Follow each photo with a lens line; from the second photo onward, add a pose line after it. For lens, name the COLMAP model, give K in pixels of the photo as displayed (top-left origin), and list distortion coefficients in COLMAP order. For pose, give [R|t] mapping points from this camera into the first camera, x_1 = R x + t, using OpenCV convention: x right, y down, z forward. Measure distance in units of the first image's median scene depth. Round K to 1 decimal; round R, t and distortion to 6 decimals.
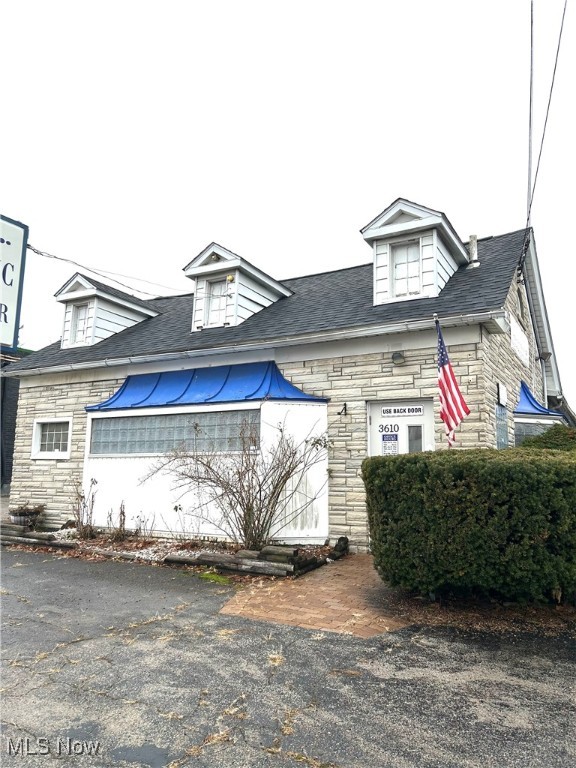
lens RADIAL K [[570.5, 0, 294.3], [0, 570.5, 385.9], [0, 0, 1]] dist [0.044204, -0.050654]
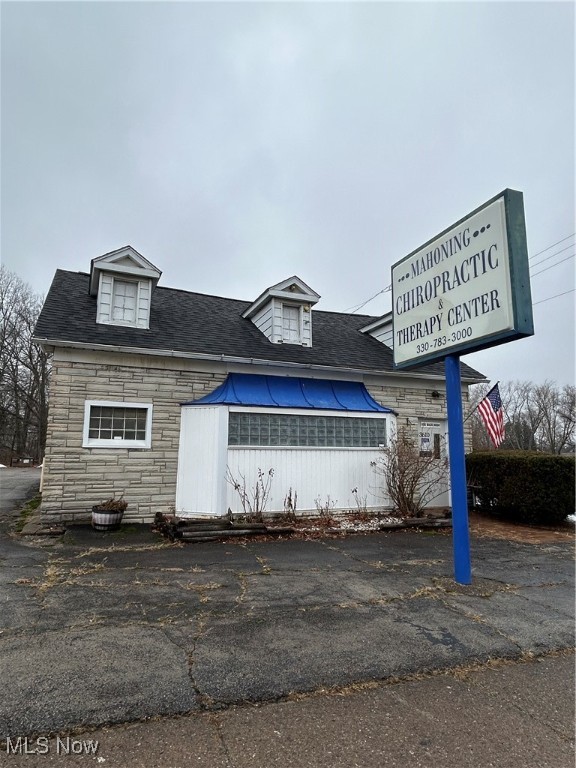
lens RADIAL K [[461.0, 0, 290.5], [0, 461.0, 382.3], [0, 0, 1]] dist [-0.001486, -0.001079]
pose [[0.612409, 0.115320, 0.782084, -1.081305], [-0.124291, 0.991045, -0.048806, 0.034774], [-0.780709, -0.067317, 0.621258, 0.443358]]
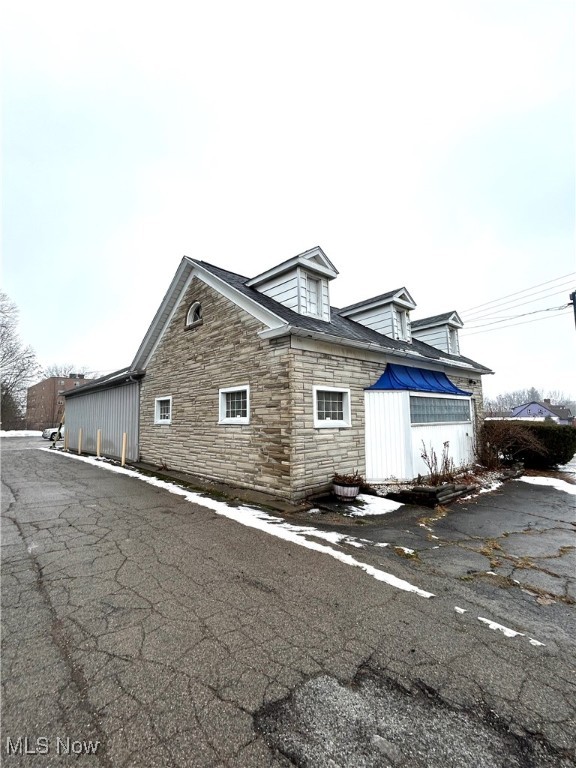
lens RADIAL K [[358.7, 0, 288.0], [0, 358.7, 384.0], [0, 0, 1]] dist [-0.008592, 0.000373]
pose [[0.324651, 0.077916, 0.942619, -1.366475], [-0.133779, 0.990365, -0.035787, 0.108767], [-0.936325, -0.114484, 0.331947, 1.126879]]
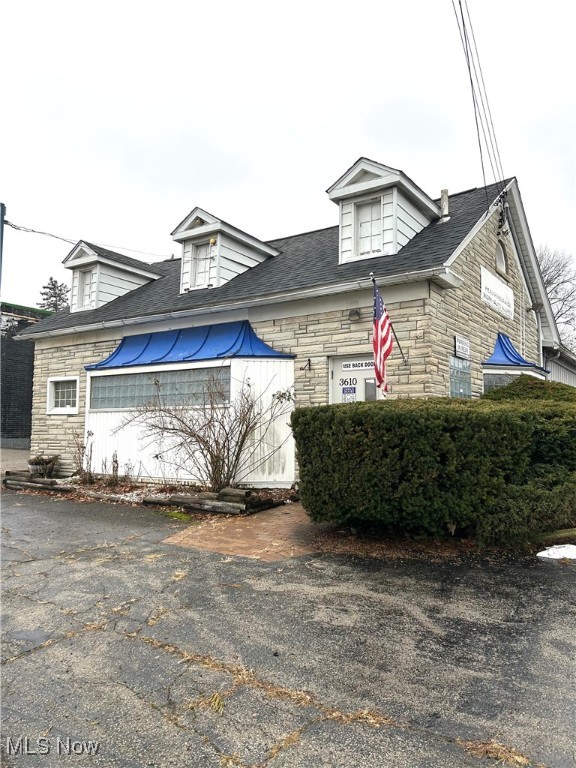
lens RADIAL K [[570.5, 0, 294.3], [0, 570.5, 385.9], [0, 0, 1]] dist [0.044204, -0.050654]
pose [[0.995961, -0.015071, -0.088510, 0.148709], [0.021918, 0.996798, 0.076902, -0.001591], [0.087067, -0.078532, 0.993102, -0.061861]]
